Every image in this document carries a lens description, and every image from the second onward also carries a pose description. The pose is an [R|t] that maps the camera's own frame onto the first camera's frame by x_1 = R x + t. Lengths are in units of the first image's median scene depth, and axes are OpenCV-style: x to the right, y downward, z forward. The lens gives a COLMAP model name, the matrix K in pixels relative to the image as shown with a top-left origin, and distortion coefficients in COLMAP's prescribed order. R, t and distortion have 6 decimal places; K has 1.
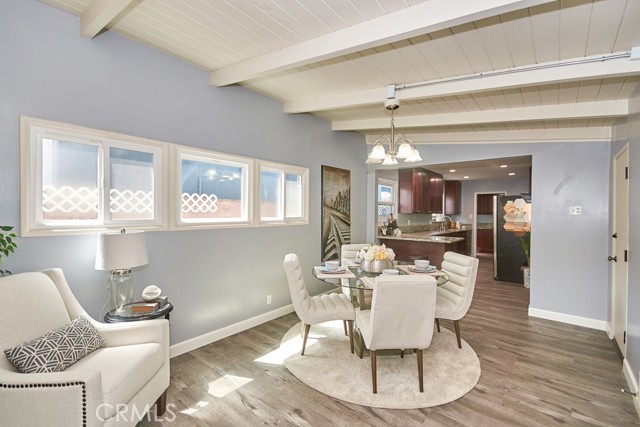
lens RADIAL K [[289.2, 0, 320.0], [0, 289.2, 213.5], [0, 0, 1]] dist [0.001003, 0.000107]
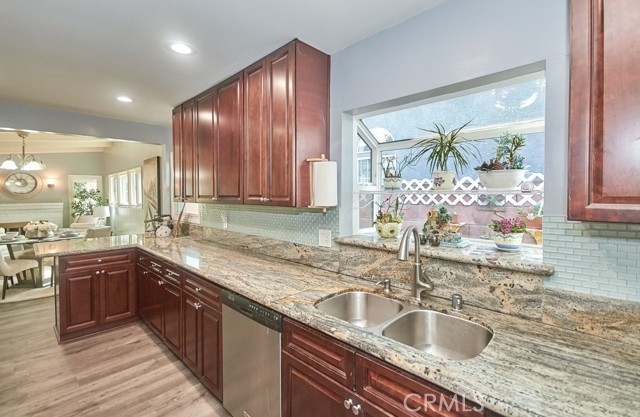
lens RADIAL K [[283.2, 0, 319.4], [0, 283.2, 199.5], [0, 0, 1]] dist [0.012993, -0.000615]
pose [[-0.080135, 0.000579, -0.996784, 1.099189], [-0.007727, 0.999969, 0.001202, -0.020972], [0.996754, 0.007799, -0.080128, 1.829228]]
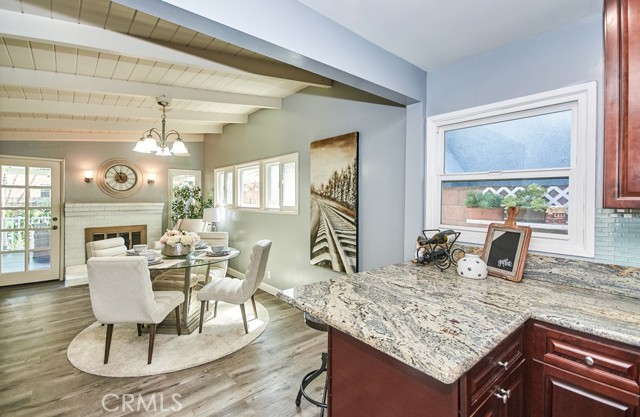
lens RADIAL K [[293.7, 0, 316.2], [0, 293.7, 200.6], [0, 0, 1]] dist [-0.001532, -0.000610]
pose [[-0.180477, -0.008812, -0.983540, 0.765566], [-0.017192, 0.999835, -0.005803, -0.001975], [0.983429, 0.015862, -0.180599, 1.101738]]
